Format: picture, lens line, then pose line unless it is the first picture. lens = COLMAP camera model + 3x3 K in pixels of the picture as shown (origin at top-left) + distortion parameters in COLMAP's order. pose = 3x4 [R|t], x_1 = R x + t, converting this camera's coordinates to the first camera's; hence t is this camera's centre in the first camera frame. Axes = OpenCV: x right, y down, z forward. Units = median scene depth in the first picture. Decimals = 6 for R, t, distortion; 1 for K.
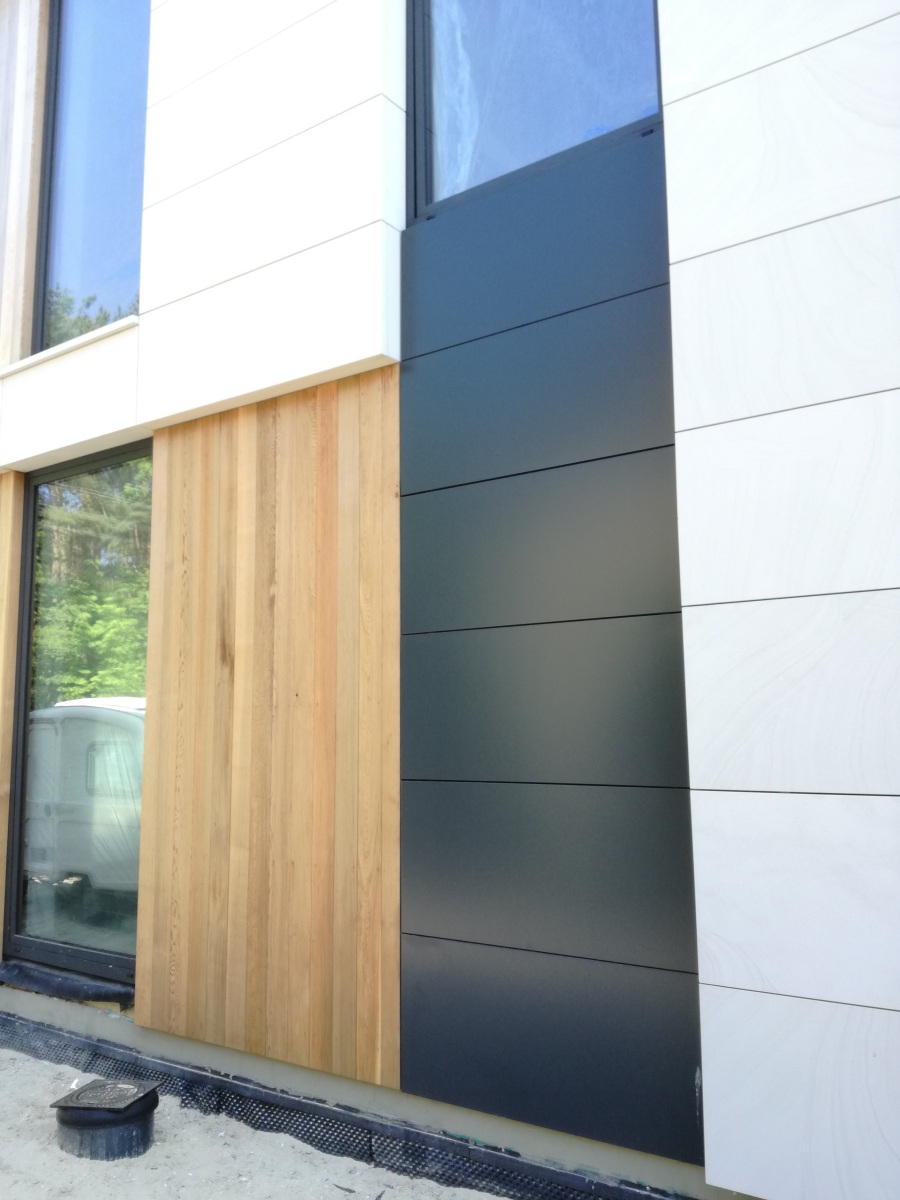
lens RADIAL K [[991.3, 0, 450.0], [0, 991.3, 600.0], [0, 0, 1]] dist [0.113434, -0.238267]
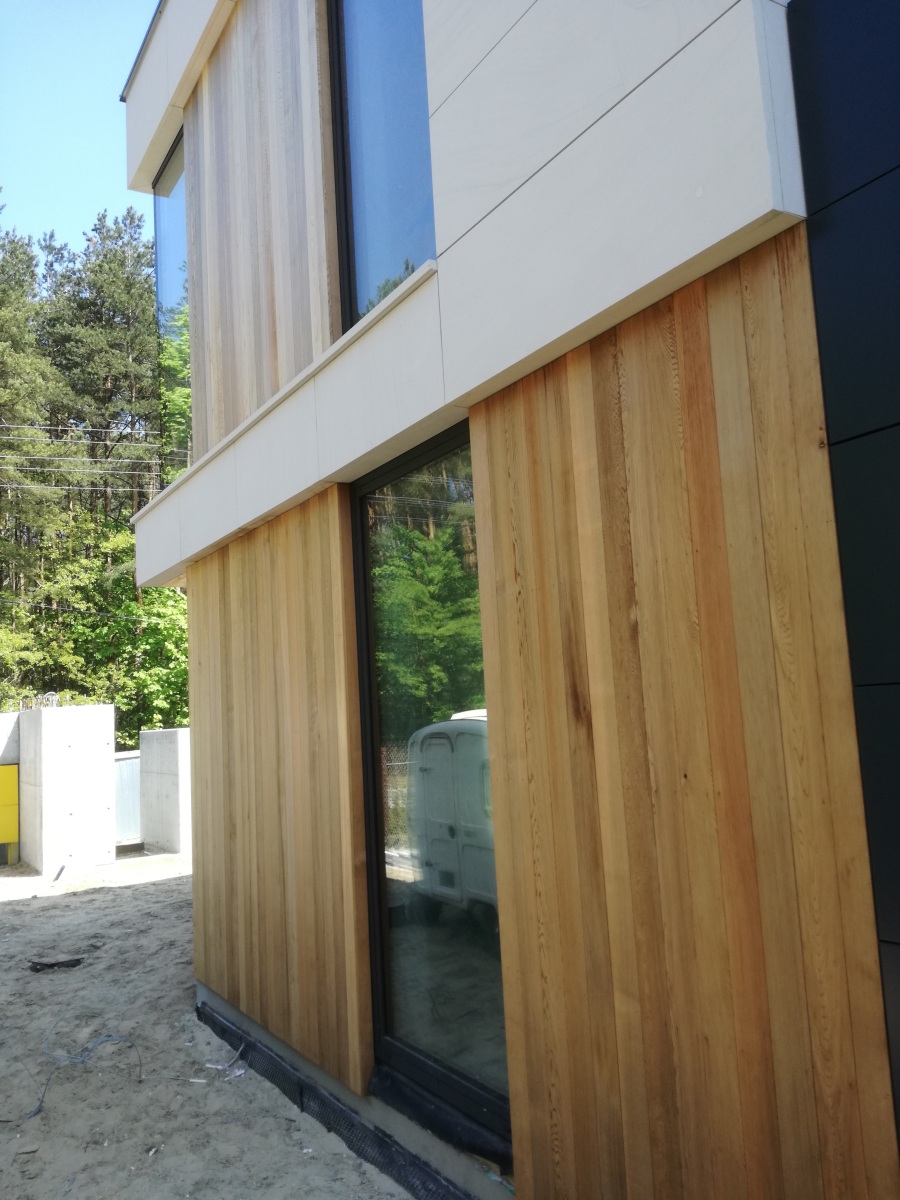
lens RADIAL K [[985.0, 0, 450.0], [0, 985.0, 600.0], [0, 0, 1]] dist [0.113452, -0.221745]
pose [[0.912647, -0.087615, -0.399248, -0.024214], [0.101678, 0.994717, 0.014135, -0.040425], [0.395900, -0.053495, 0.916734, 0.332526]]
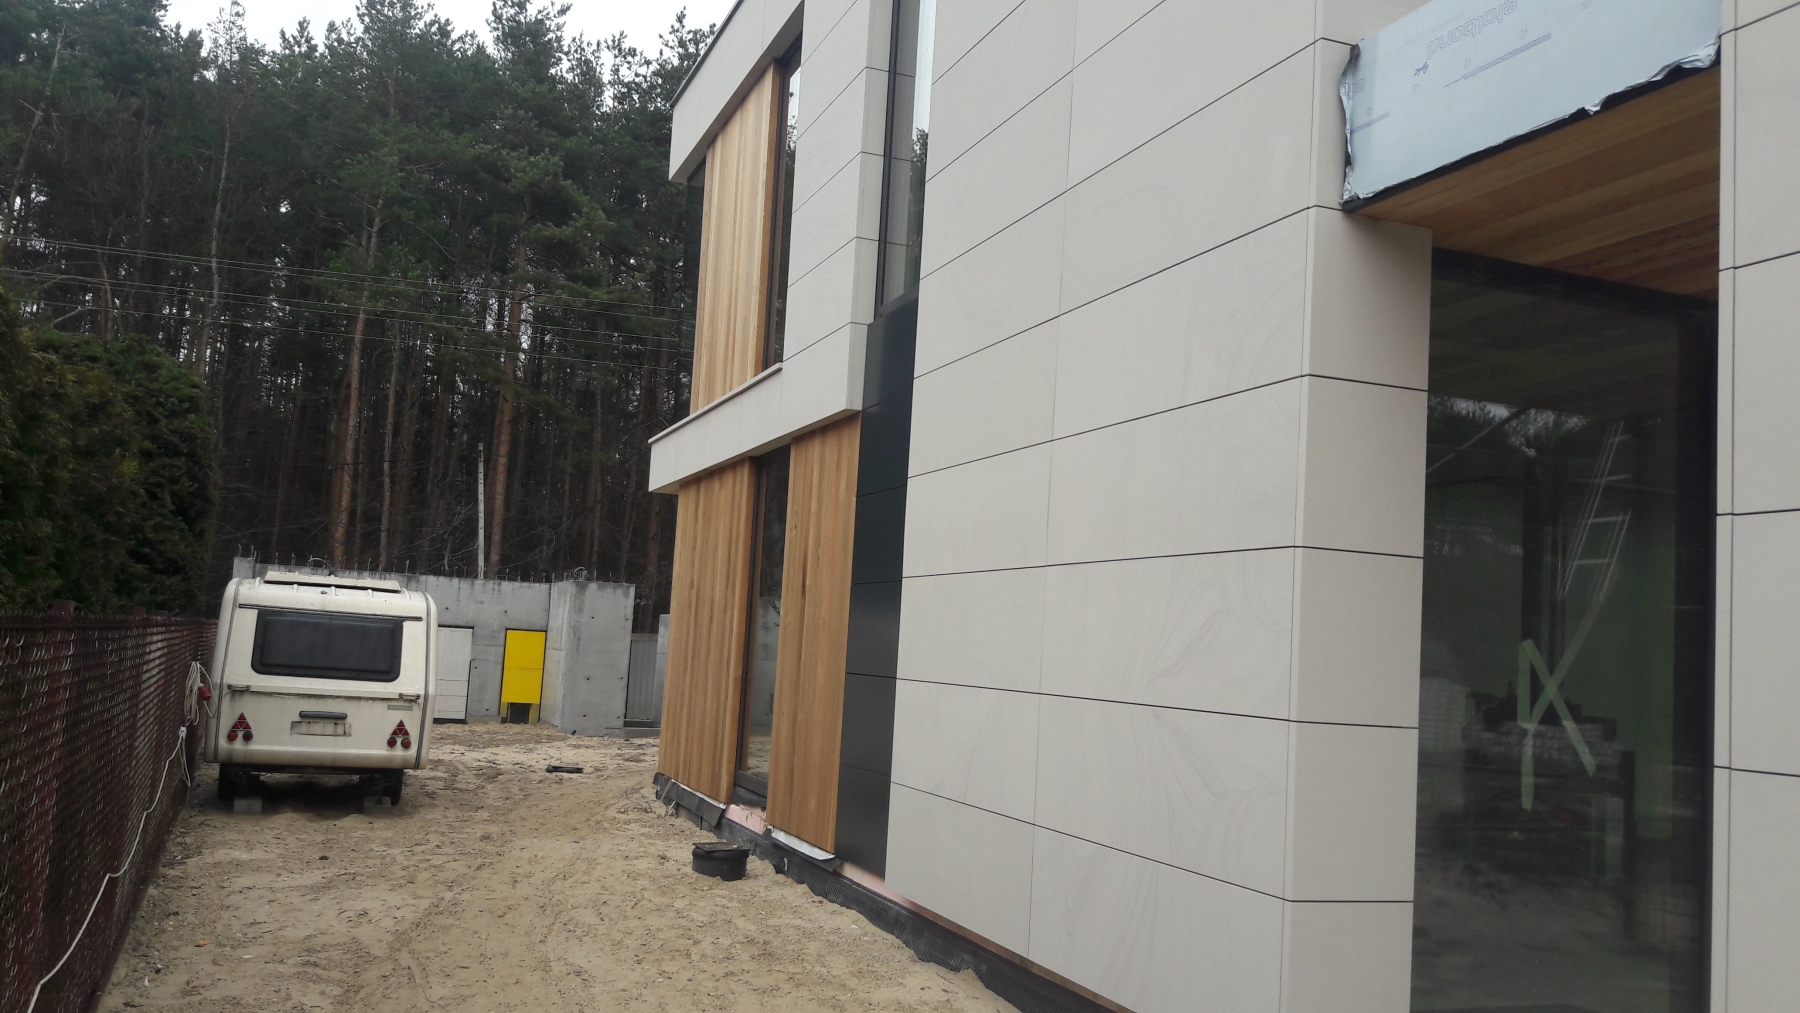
lens RADIAL K [[1467.0, 0, 900.4], [0, 1467.0, 542.9], [0, 0, 1]] dist [0.073469, -0.215683]
pose [[0.835829, 0.012120, -0.548856, 1.145687], [0.013070, 0.999034, 0.041965, -0.115185], [0.548834, -0.042249, 0.834863, -0.814042]]
